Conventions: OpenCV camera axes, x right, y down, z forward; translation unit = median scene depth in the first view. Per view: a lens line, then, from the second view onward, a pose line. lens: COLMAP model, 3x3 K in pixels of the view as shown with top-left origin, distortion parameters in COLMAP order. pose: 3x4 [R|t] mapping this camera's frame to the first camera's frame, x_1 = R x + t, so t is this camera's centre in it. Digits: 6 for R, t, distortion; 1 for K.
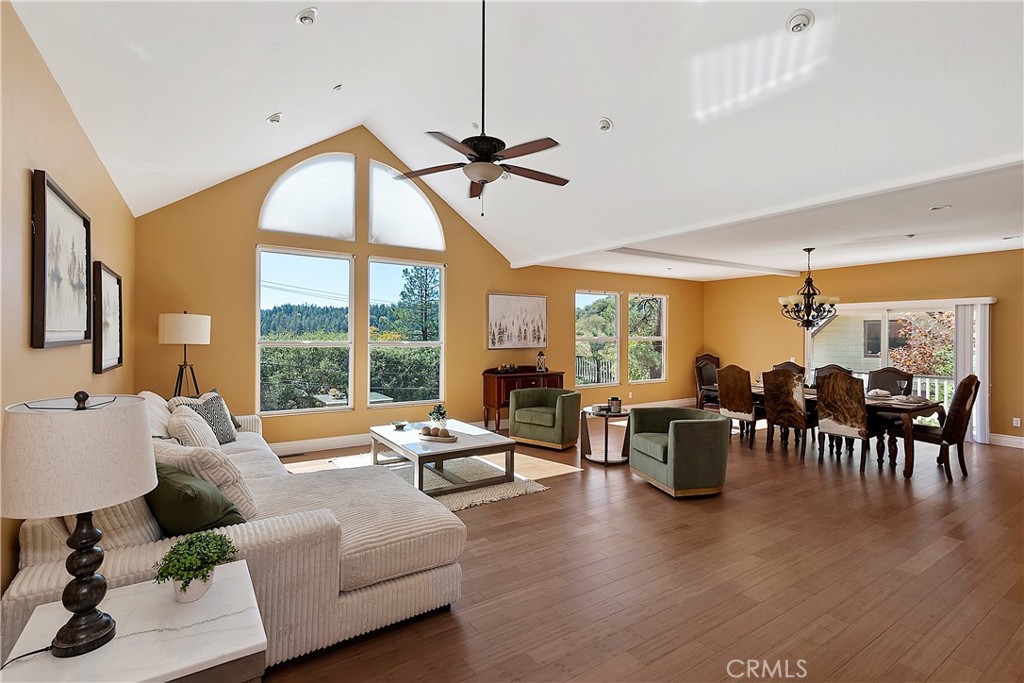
lens RADIAL K [[456.5, 0, 513.5], [0, 456.5, 341.1], [0, 0, 1]] dist [0.005327, 0.000289]
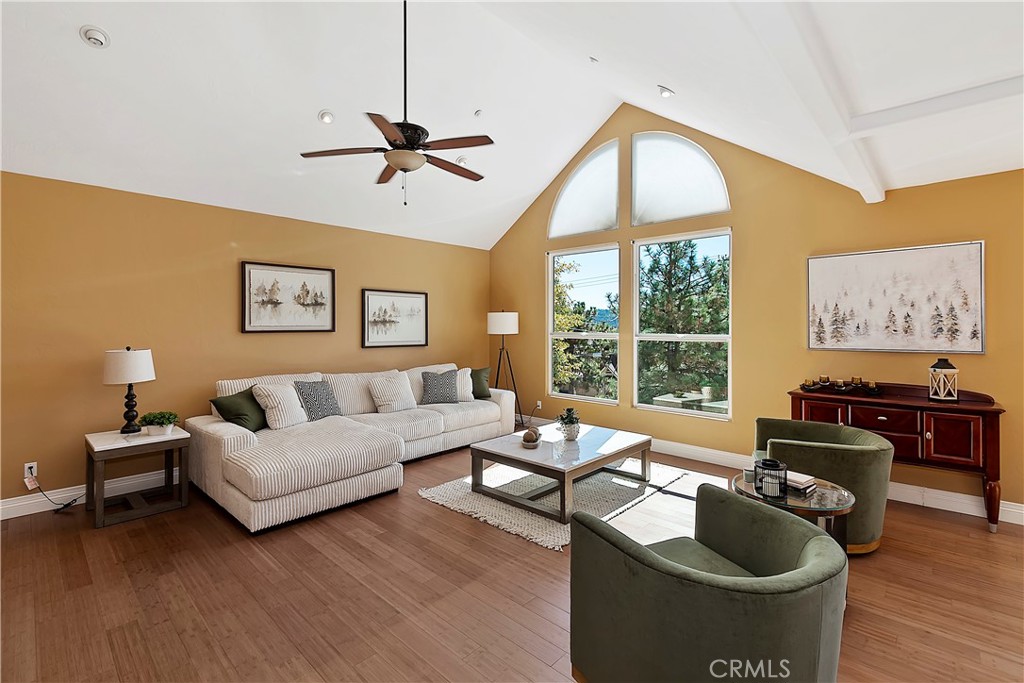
lens RADIAL K [[456.5, 0, 495.7], [0, 456.5, 326.2], [0, 0, 1]] dist [0.005327, 0.000289]
pose [[0.243333, -0.004461, -0.969933, 0.431470], [-0.006746, 0.999957, -0.006292, -0.005814], [0.969919, 0.008075, 0.243292, 0.440840]]
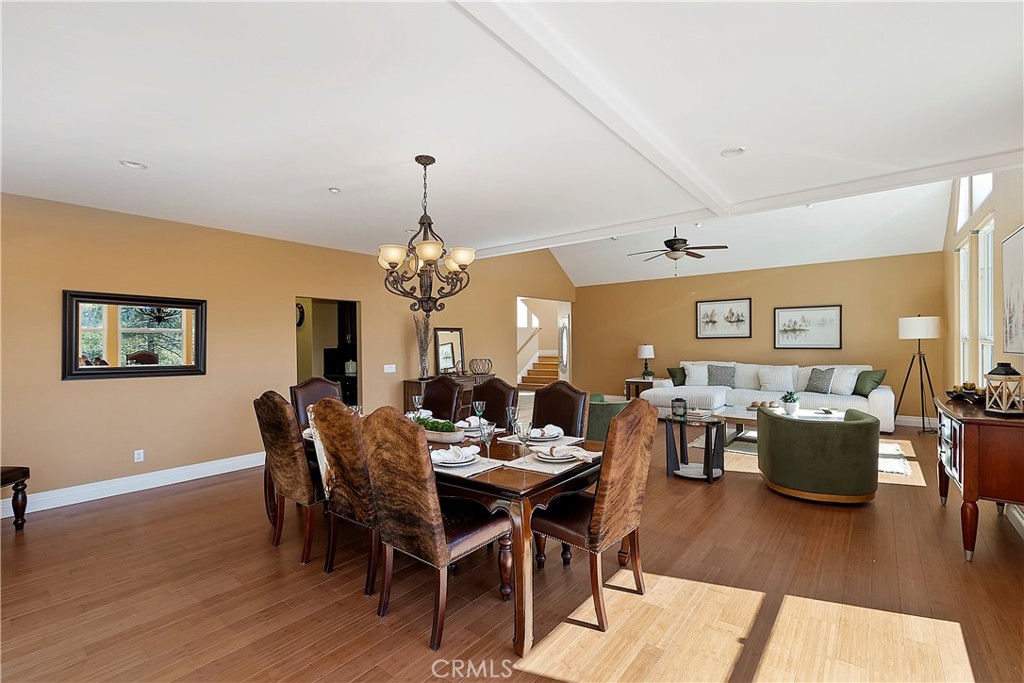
lens RADIAL K [[456.5, 0, 513.5], [0, 456.5, 340.0], [0, 0, 1]] dist [0.005327, 0.000289]
pose [[-0.943201, 0.005293, -0.332181, 0.614308], [0.004455, 0.999985, 0.003284, -0.000111], [0.332193, 0.001618, -0.943210, 1.300544]]
